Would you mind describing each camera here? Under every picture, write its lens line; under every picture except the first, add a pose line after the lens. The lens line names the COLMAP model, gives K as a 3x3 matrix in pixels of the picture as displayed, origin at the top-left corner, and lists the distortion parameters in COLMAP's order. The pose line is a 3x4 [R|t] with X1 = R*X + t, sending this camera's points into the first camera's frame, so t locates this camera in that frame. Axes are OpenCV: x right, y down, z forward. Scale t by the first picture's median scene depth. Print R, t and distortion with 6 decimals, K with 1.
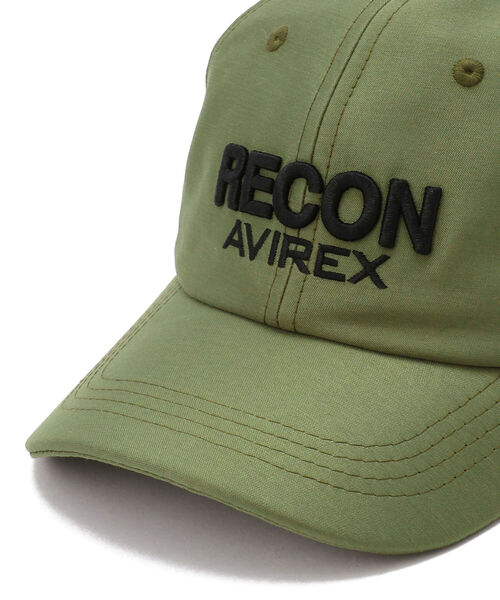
lens RADIAL K [[2145.9, 0, 250.0], [0, 2145.9, 300.0], [0, 0, 1]] dist [-0.173610, -15.167400]
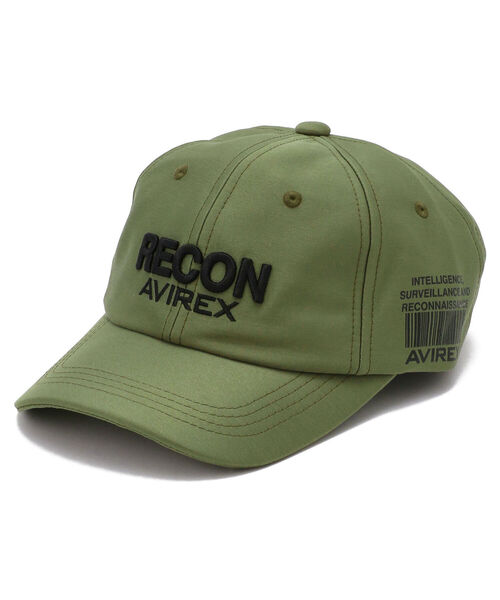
lens RADIAL K [[1567.1, 0, 250.0], [0, 1567.1, 300.0], [0, 0, 1]] dist [-1.323378, 0.119474]
pose [[0.994711, 0.070577, 0.074623, -0.019001], [-0.067468, 0.996777, -0.043401, 0.030269], [-0.077445, 0.038137, 0.996267, -0.242765]]
